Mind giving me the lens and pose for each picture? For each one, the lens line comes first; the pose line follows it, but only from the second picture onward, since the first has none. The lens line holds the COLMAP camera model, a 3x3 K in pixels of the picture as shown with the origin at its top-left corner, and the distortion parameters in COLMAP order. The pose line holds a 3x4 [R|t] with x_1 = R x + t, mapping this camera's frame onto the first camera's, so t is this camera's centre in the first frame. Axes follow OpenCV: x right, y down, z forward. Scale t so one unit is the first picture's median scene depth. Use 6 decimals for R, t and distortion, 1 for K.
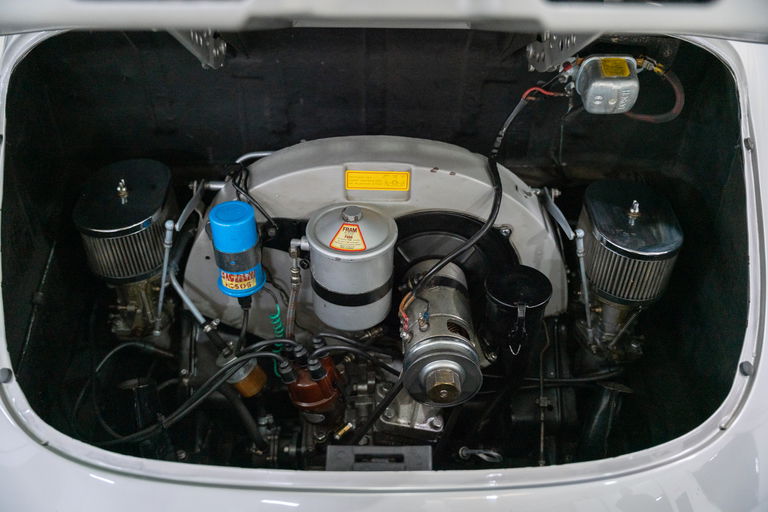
lens RADIAL K [[704.5, 0, 386.8], [0, 704.5, 256.9], [0, 0, 1]] dist [-0.020466, 0.000000]
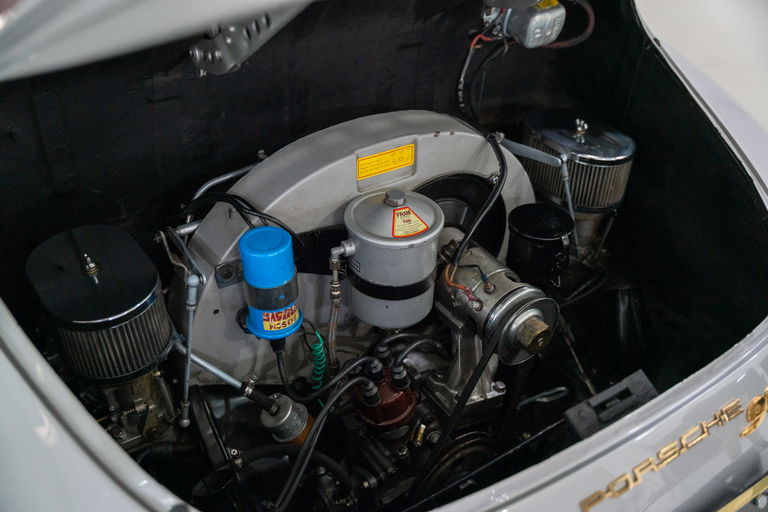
lens RADIAL K [[704.5, 0, 385.9], [0, 704.5, 255.9], [0, 0, 1]] dist [-0.020466, 0.000000]
pose [[0.848735, -0.324010, 0.417931, -0.438914], [0.335010, 0.940932, 0.049139, -0.036787], [-0.409166, 0.098306, 0.907149, 0.169258]]
